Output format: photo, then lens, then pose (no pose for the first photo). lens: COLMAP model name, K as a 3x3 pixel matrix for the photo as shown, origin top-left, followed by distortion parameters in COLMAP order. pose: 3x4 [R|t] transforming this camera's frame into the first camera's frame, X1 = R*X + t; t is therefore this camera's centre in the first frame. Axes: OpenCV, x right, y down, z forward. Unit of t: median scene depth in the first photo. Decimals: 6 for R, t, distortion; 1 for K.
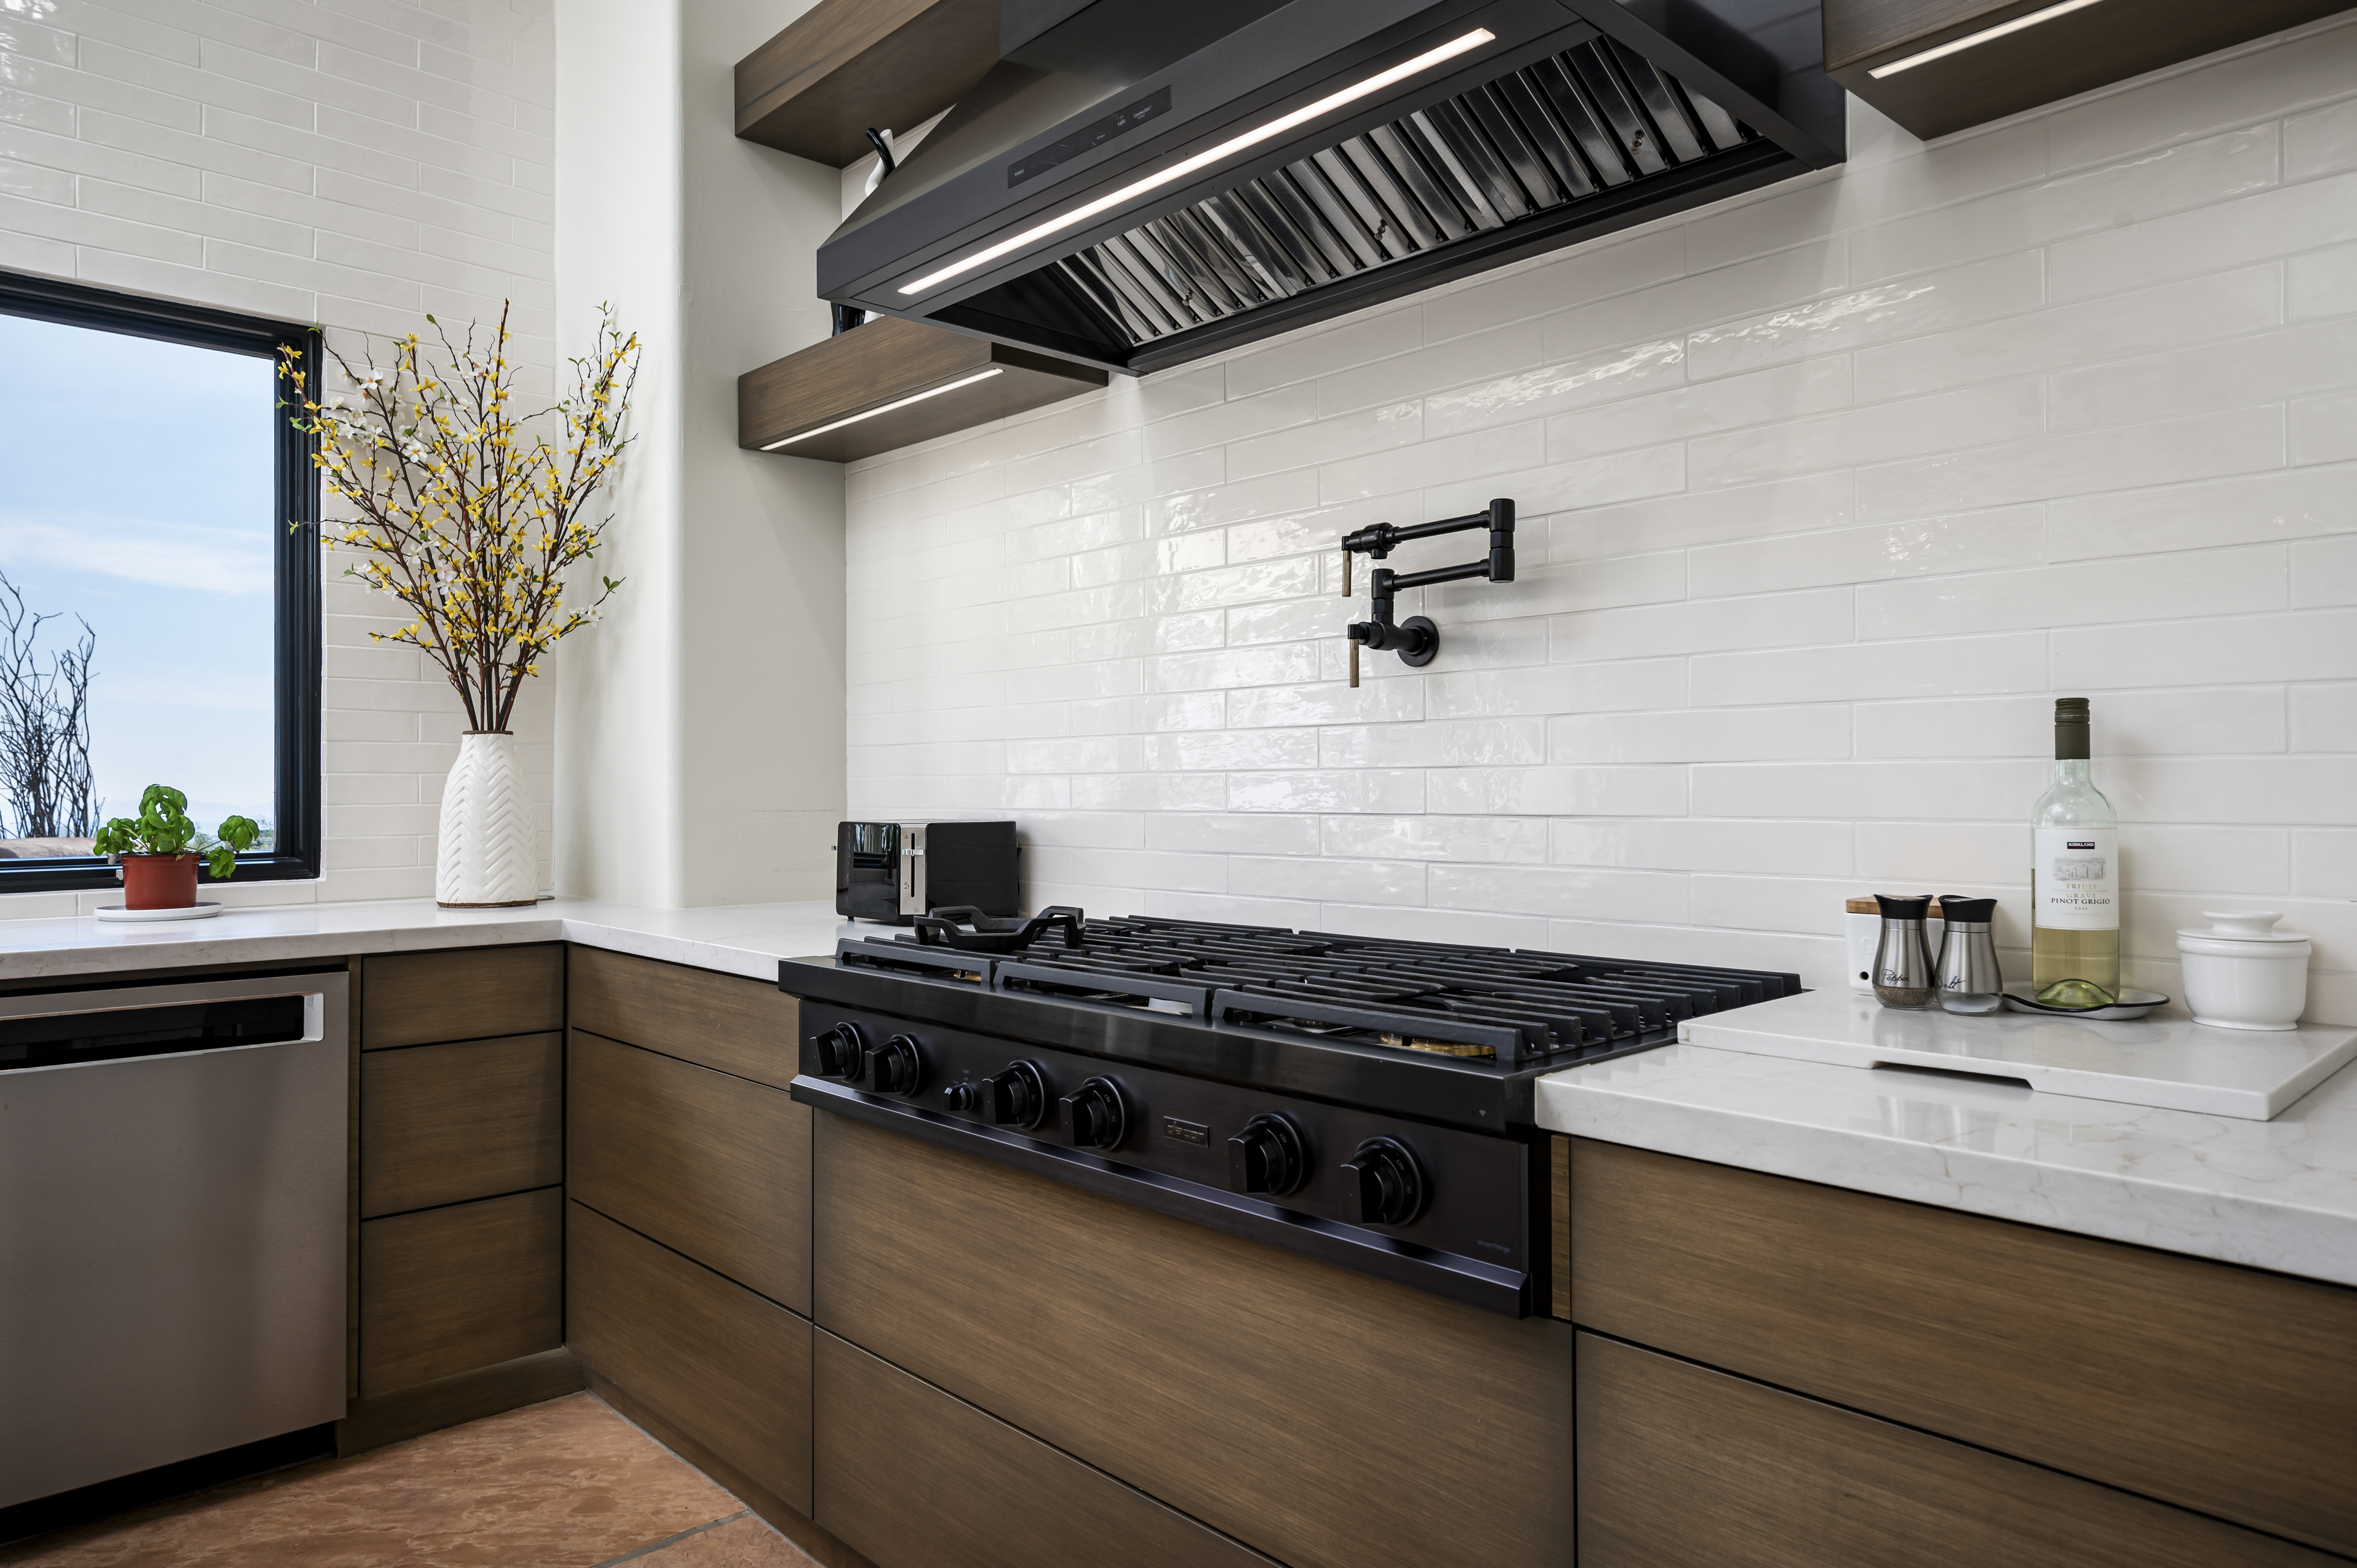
lens RADIAL K [[1460.3, 0, 1181.9], [0, 1460.3, 762.3], [0, 0, 1]] dist [0.002193, -0.006244]
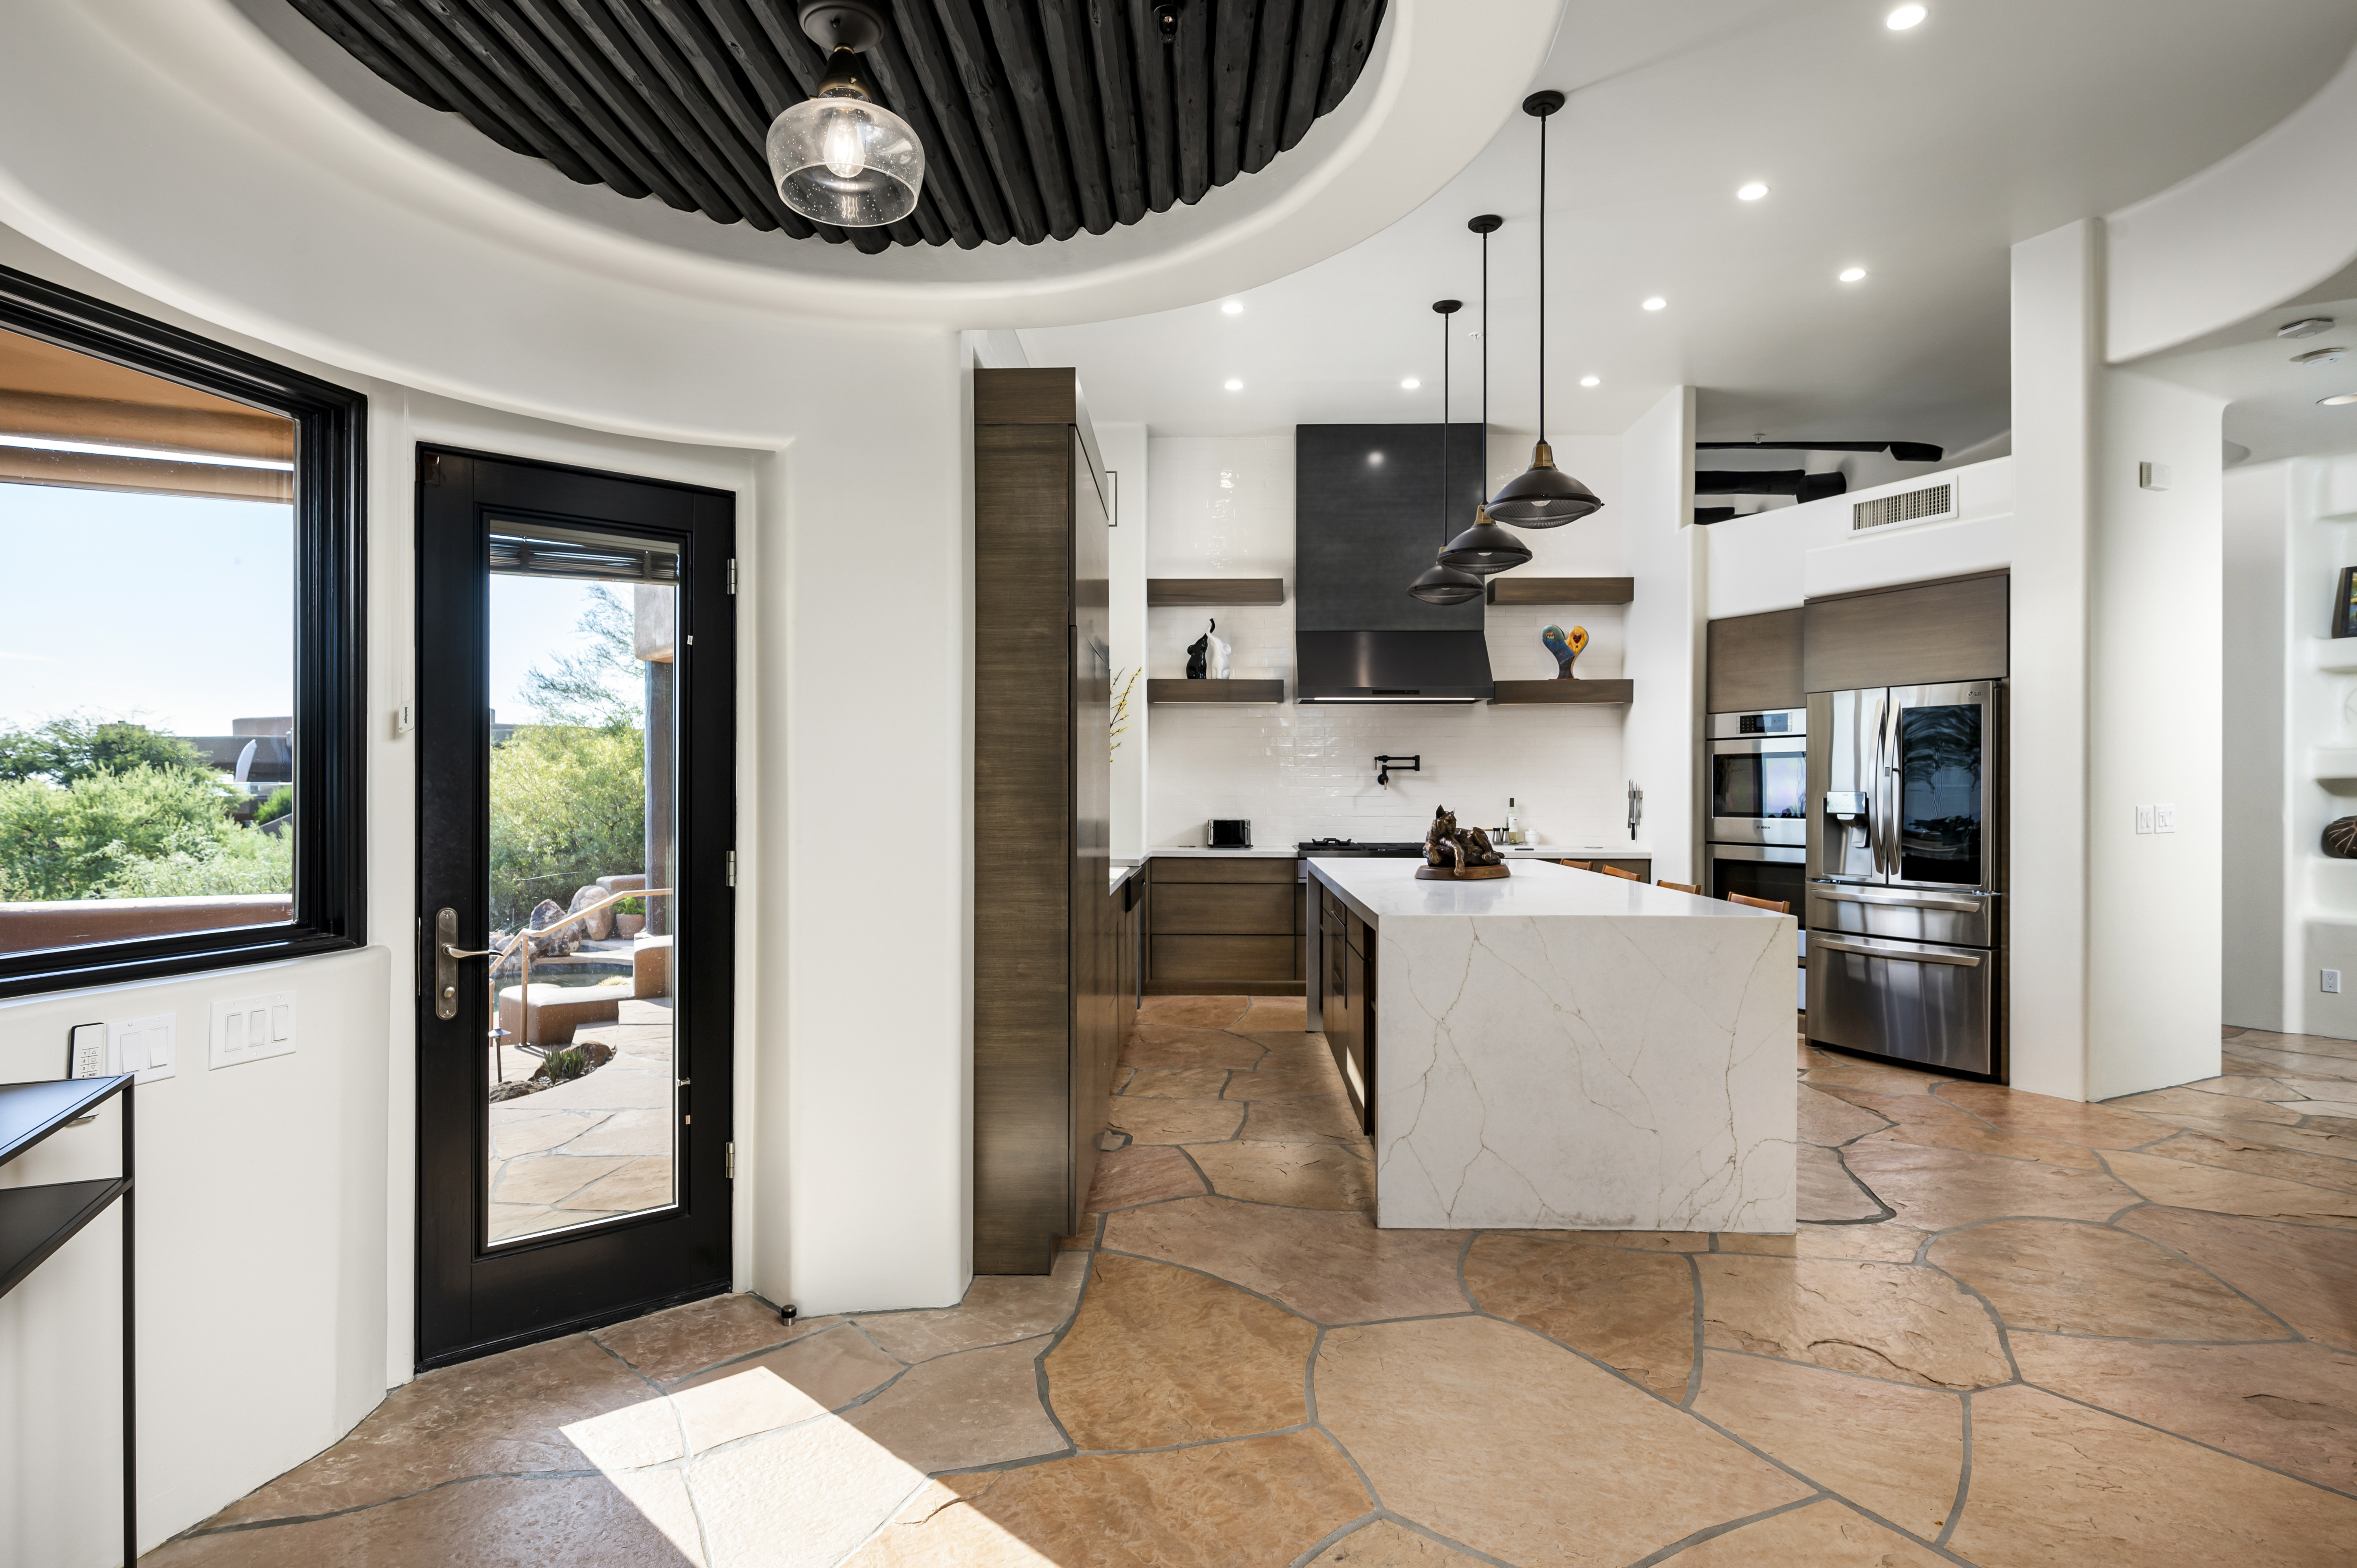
lens RADIAL K [[1280.4, 0, 1170.1], [0, 1280.4, 789.0], [0, 0, 1]] dist [-0.013672, 0.000267]
pose [[0.717311, 0.013084, 0.696631, -3.496855], [-0.013559, 0.999896, -0.004818, -0.026924], [-0.696622, -0.005990, 0.717414, -1.602937]]
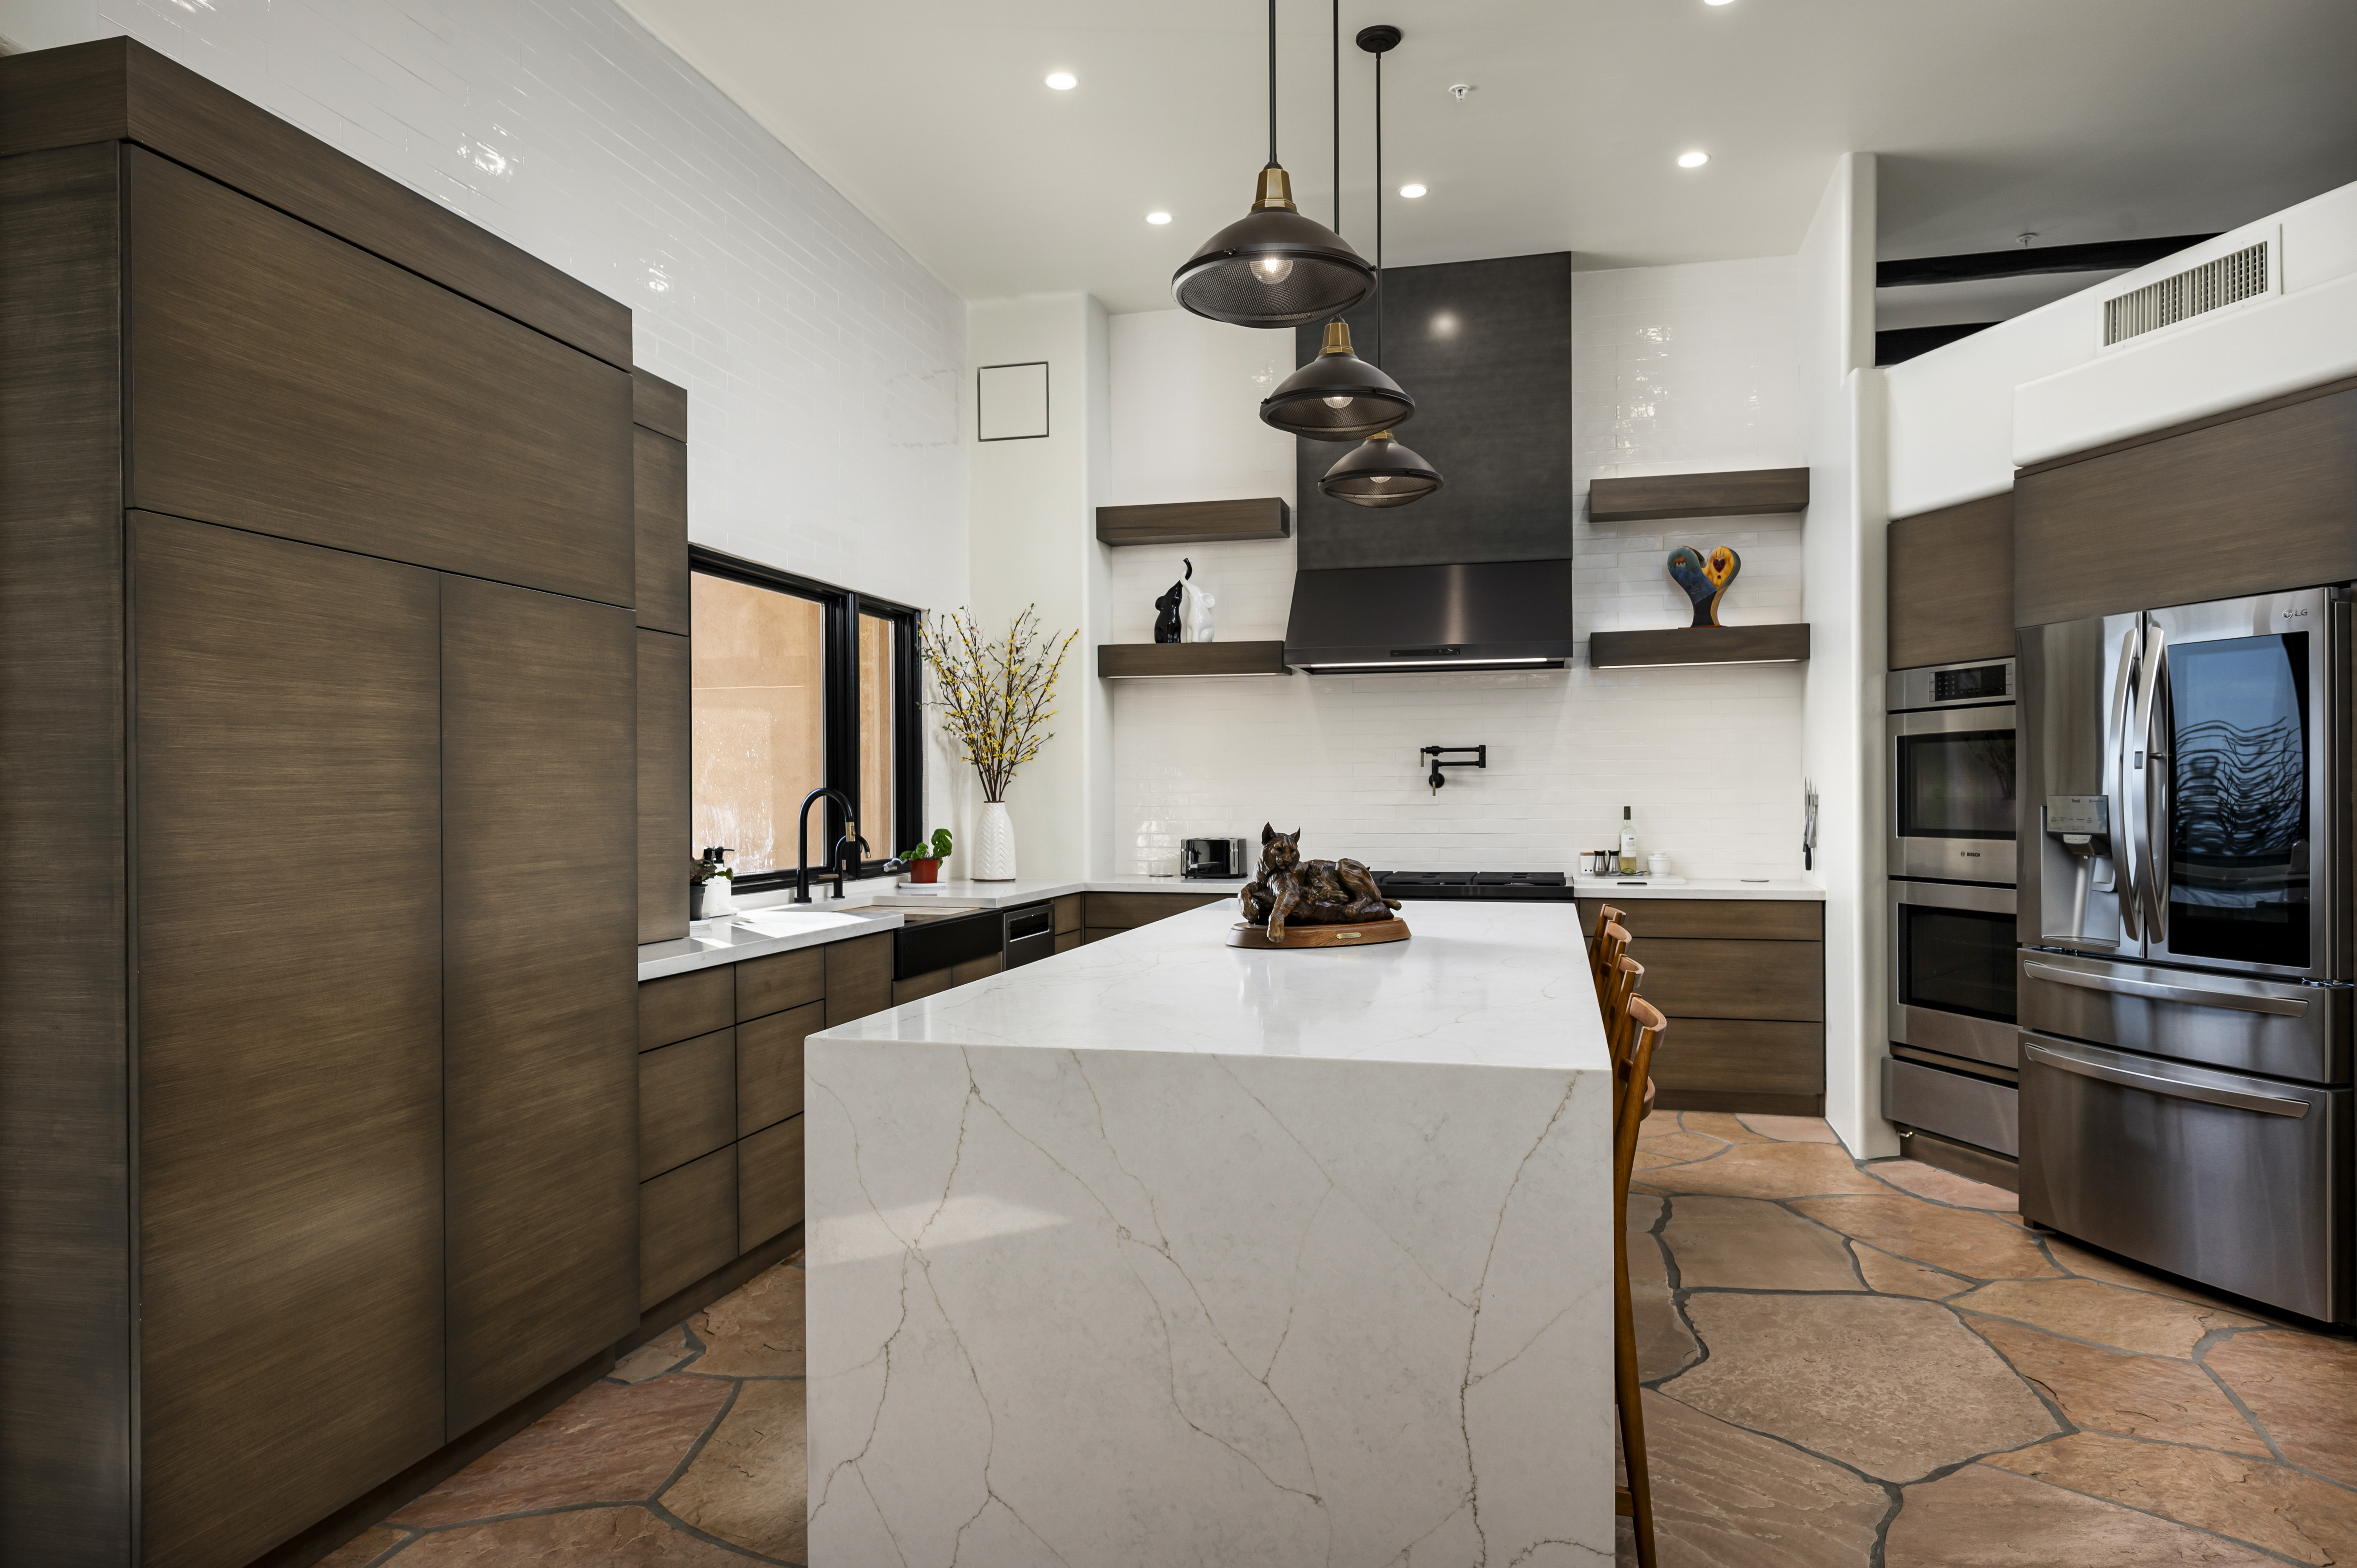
lens RADIAL K [[1460.3, 0, 1180.8], [0, 1460.3, 792.1], [0, 0, 1]] dist [0.002193, -0.006244]
pose [[0.848063, 0.007793, 0.529838, -2.247831], [-0.006999, 0.999969, -0.003504, -0.047162], [-0.529849, -0.000736, 0.848091, -1.593220]]
